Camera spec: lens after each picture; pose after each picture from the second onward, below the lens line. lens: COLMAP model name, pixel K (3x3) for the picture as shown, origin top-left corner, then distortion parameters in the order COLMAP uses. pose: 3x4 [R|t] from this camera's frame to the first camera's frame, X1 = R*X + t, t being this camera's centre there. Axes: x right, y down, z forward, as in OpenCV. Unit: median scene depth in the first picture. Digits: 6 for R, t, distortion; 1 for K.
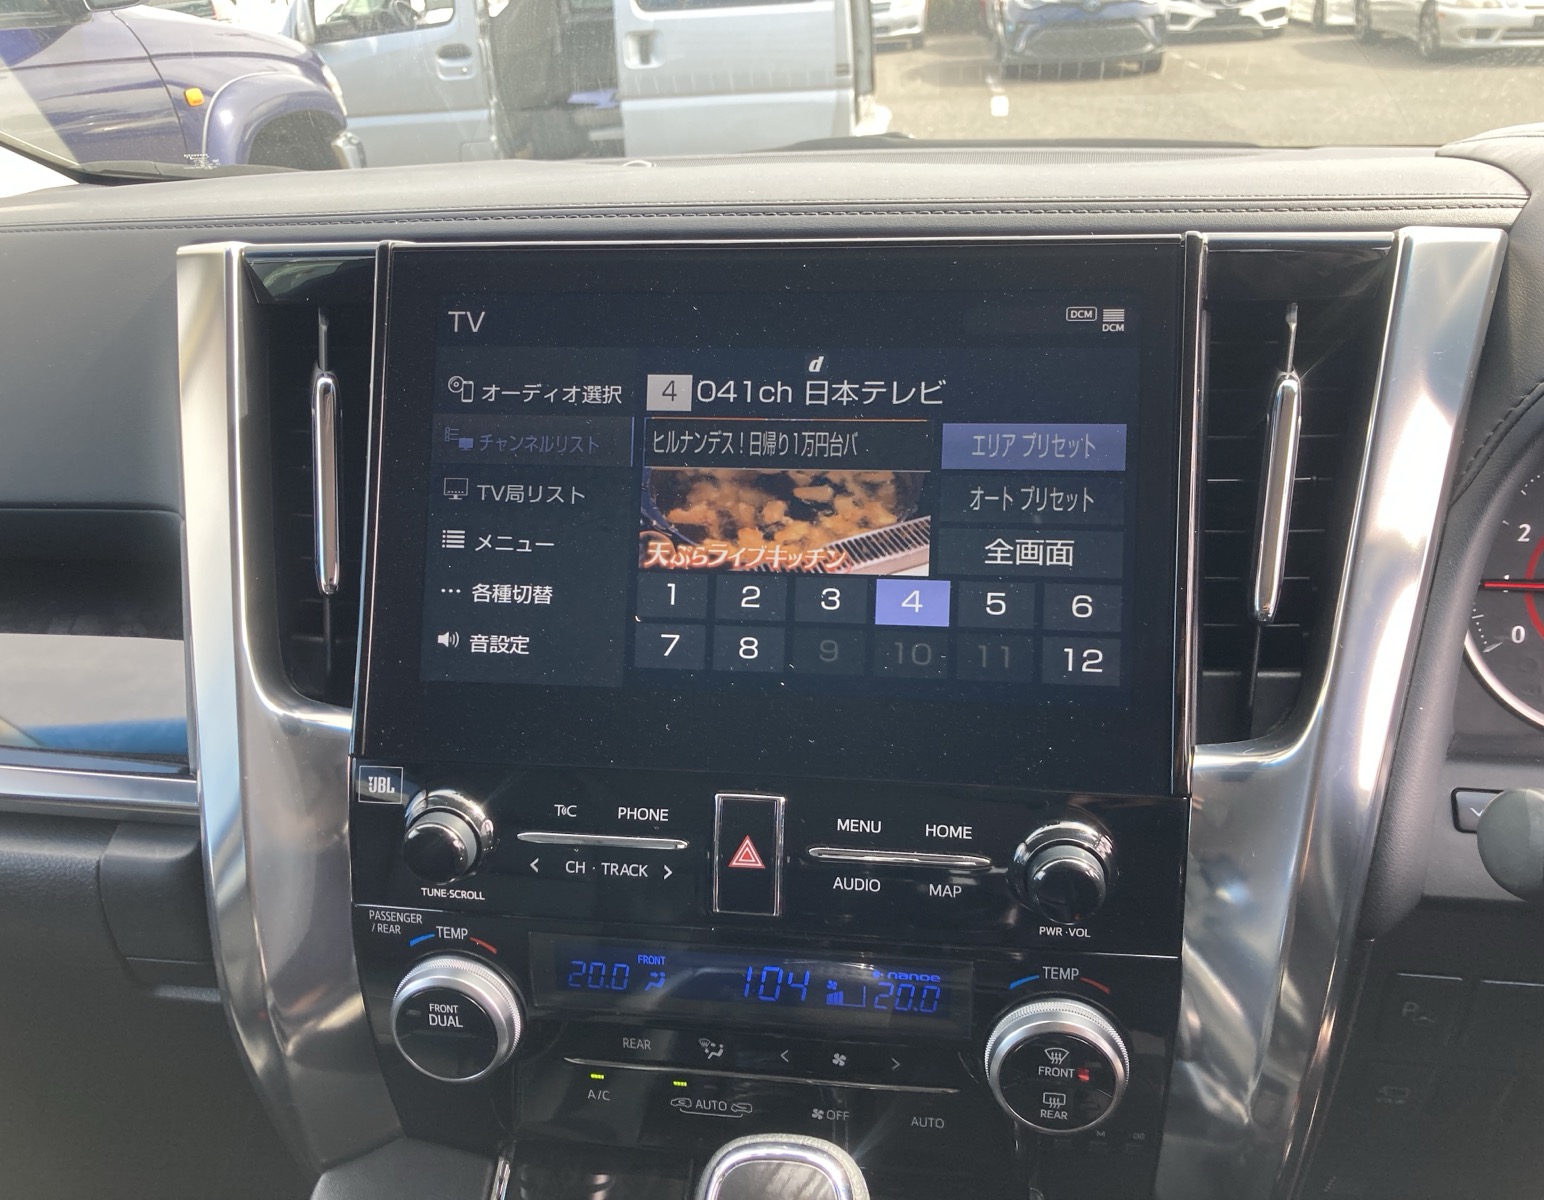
lens RADIAL K [[1314.1, 0, 768.3], [0, 1314.1, 583.1], [0, 0, 1]] dist [0.018000, 0.011031]
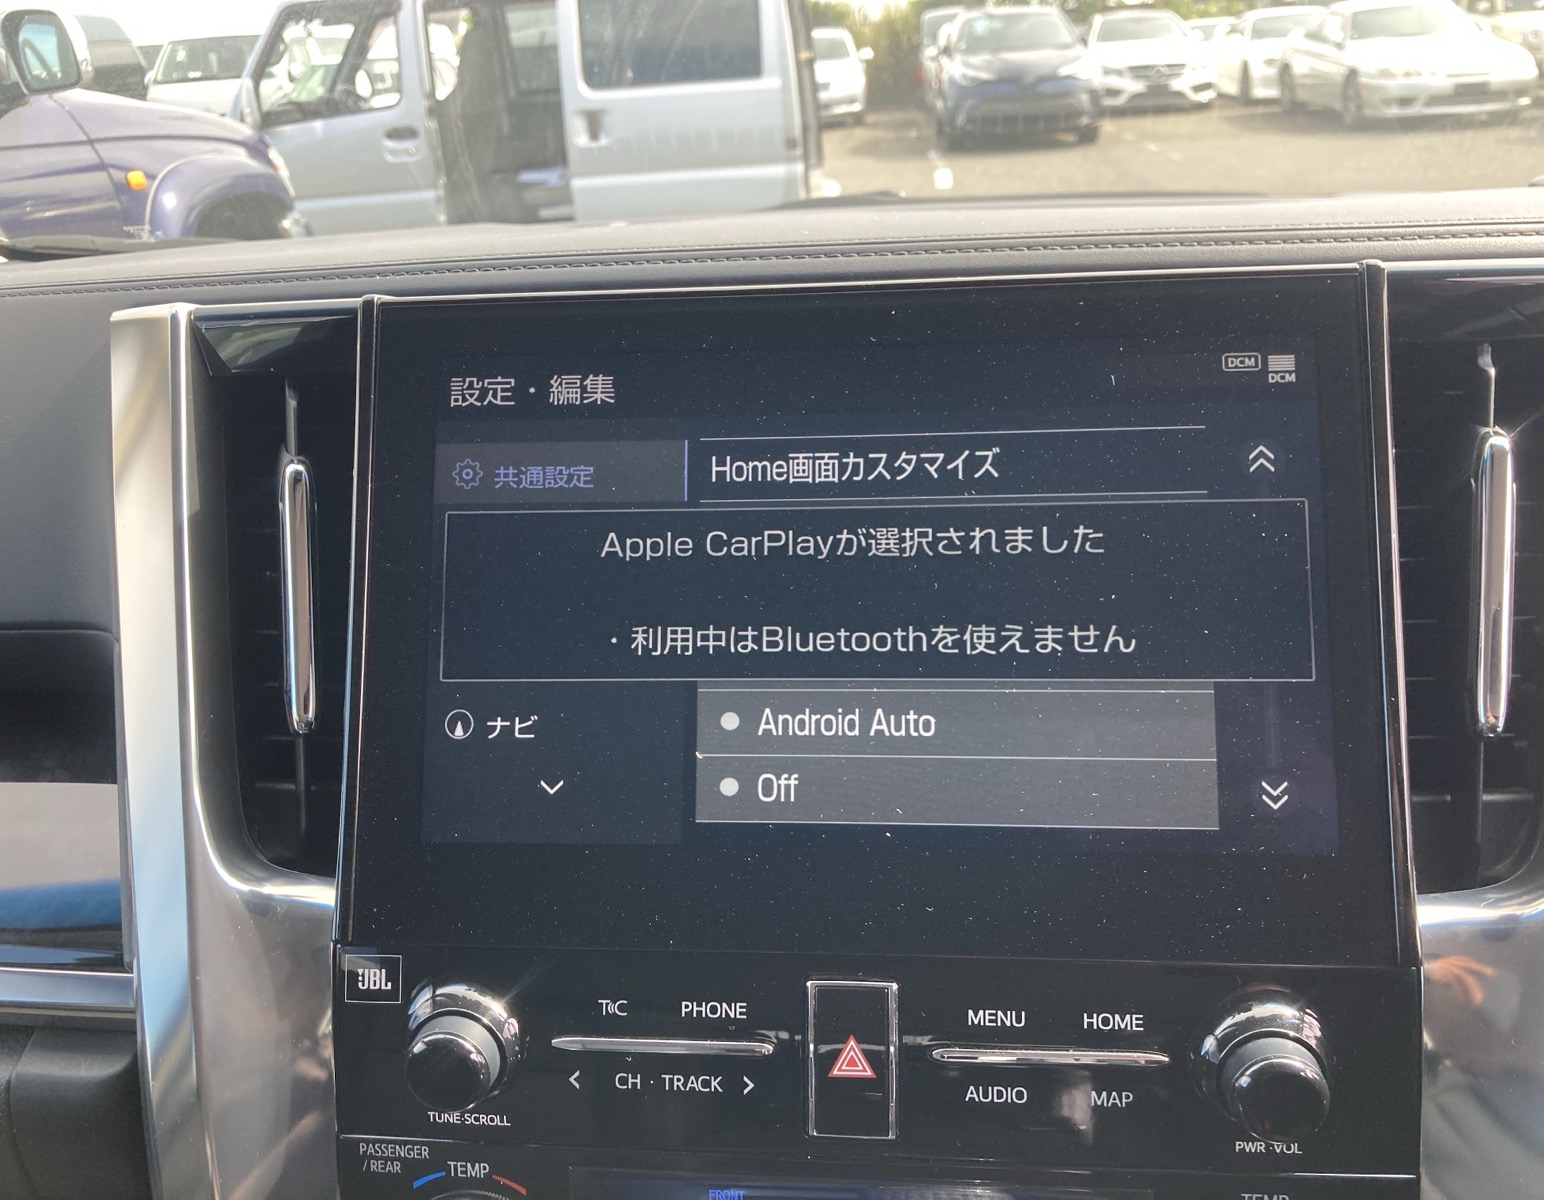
lens RADIAL K [[1314.1, 0, 768.5], [0, 1314.1, 571.7], [0, 0, 1]] dist [0.018000, 0.011031]
pose [[0.998923, -0.028743, 0.036412, -0.076392], [0.030925, 0.997668, -0.060844, -0.031252], [-0.034578, 0.061904, 0.997483, 0.183825]]
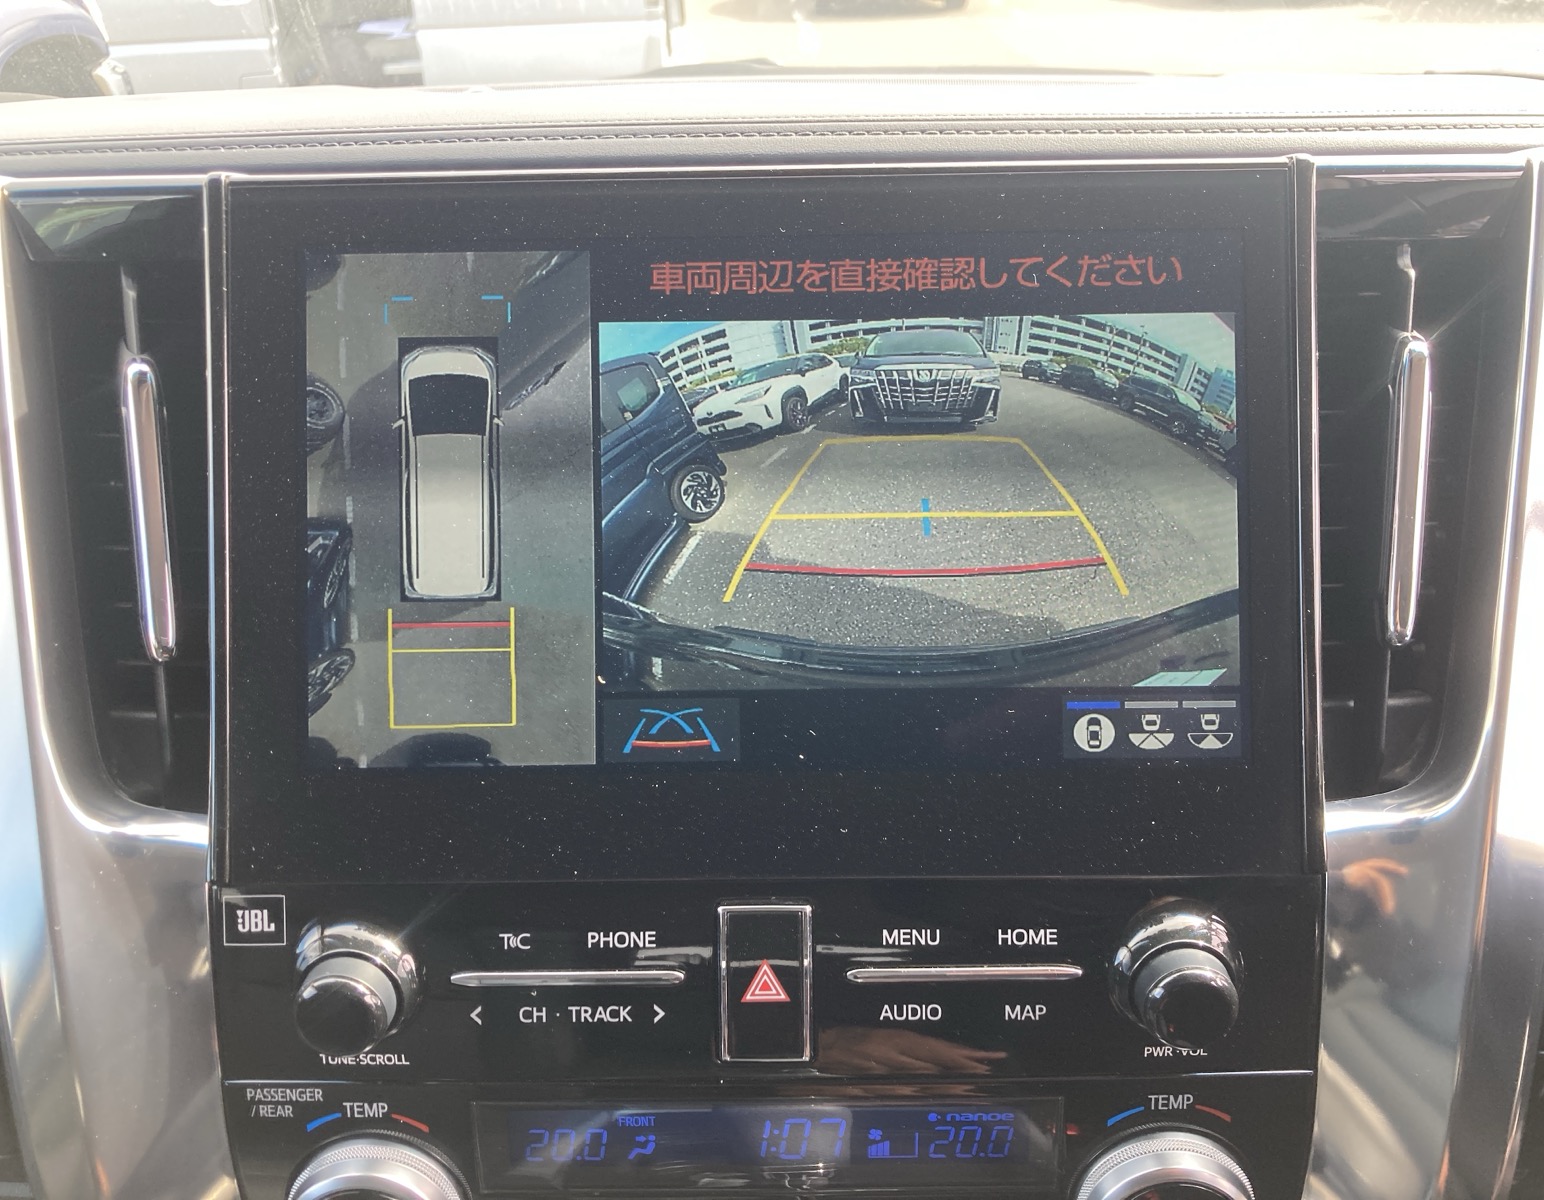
lens RADIAL K [[1314.1, 0, 764.5], [0, 1314.1, 575.7], [0, 0, 1]] dist [0.018000, 0.011031]
pose [[0.990141, -0.046232, 0.132227, -0.095105], [0.041343, 0.998365, 0.039484, -0.052831], [-0.133836, -0.033628, 0.990433, 0.225522]]
